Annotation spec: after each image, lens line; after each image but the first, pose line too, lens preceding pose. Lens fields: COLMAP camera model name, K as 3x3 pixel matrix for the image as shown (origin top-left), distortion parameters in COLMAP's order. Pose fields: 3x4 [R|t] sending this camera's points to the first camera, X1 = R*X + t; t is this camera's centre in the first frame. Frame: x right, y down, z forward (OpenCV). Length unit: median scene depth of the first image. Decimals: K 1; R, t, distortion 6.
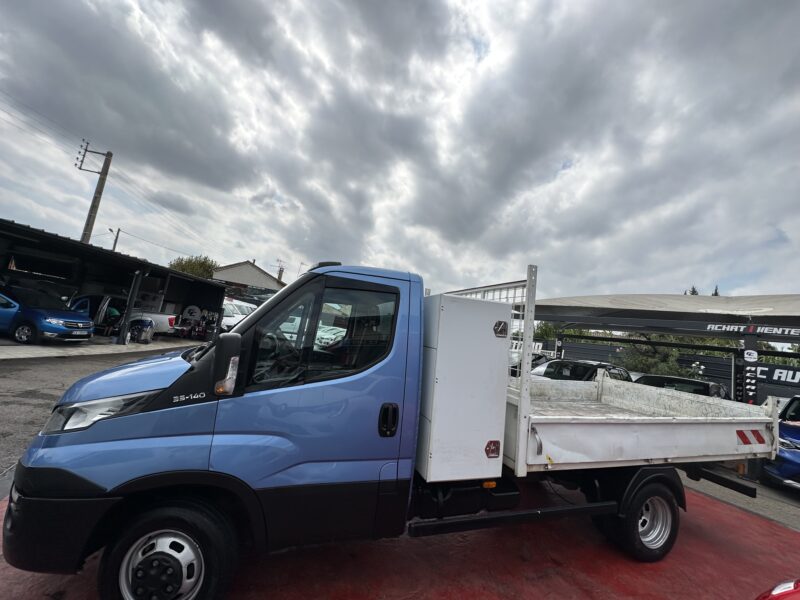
lens RADIAL K [[321.9, 0, 405.0], [0, 321.9, 298.0], [0, 0, 1]] dist [-0.001072, 0.000360]
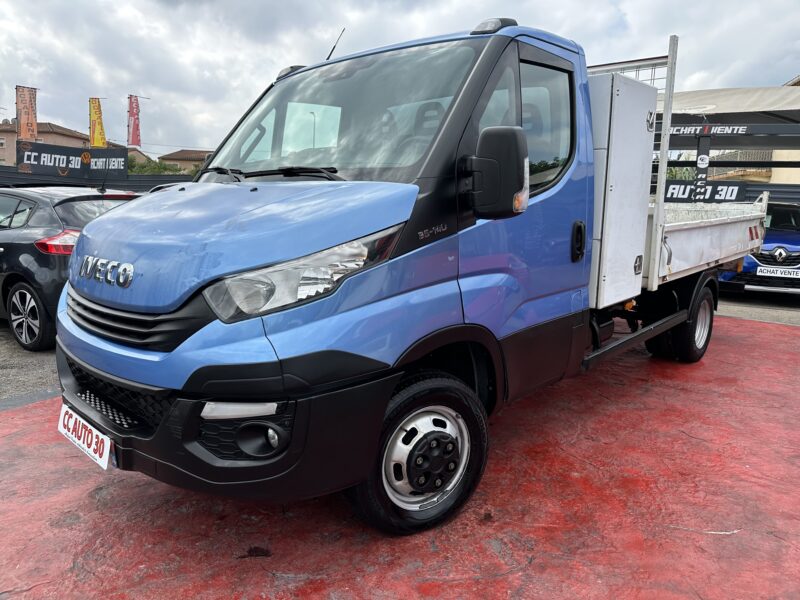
lens RADIAL K [[562.3, 0, 396.2], [0, 562.3, 301.4], [0, 0, 1]] dist [0.000874, -0.003183]
pose [[0.880893, -0.181885, 0.436973, -0.888081], [0.038493, 0.947689, 0.316865, 0.051132], [-0.471748, -0.262303, 0.841814, 0.005397]]
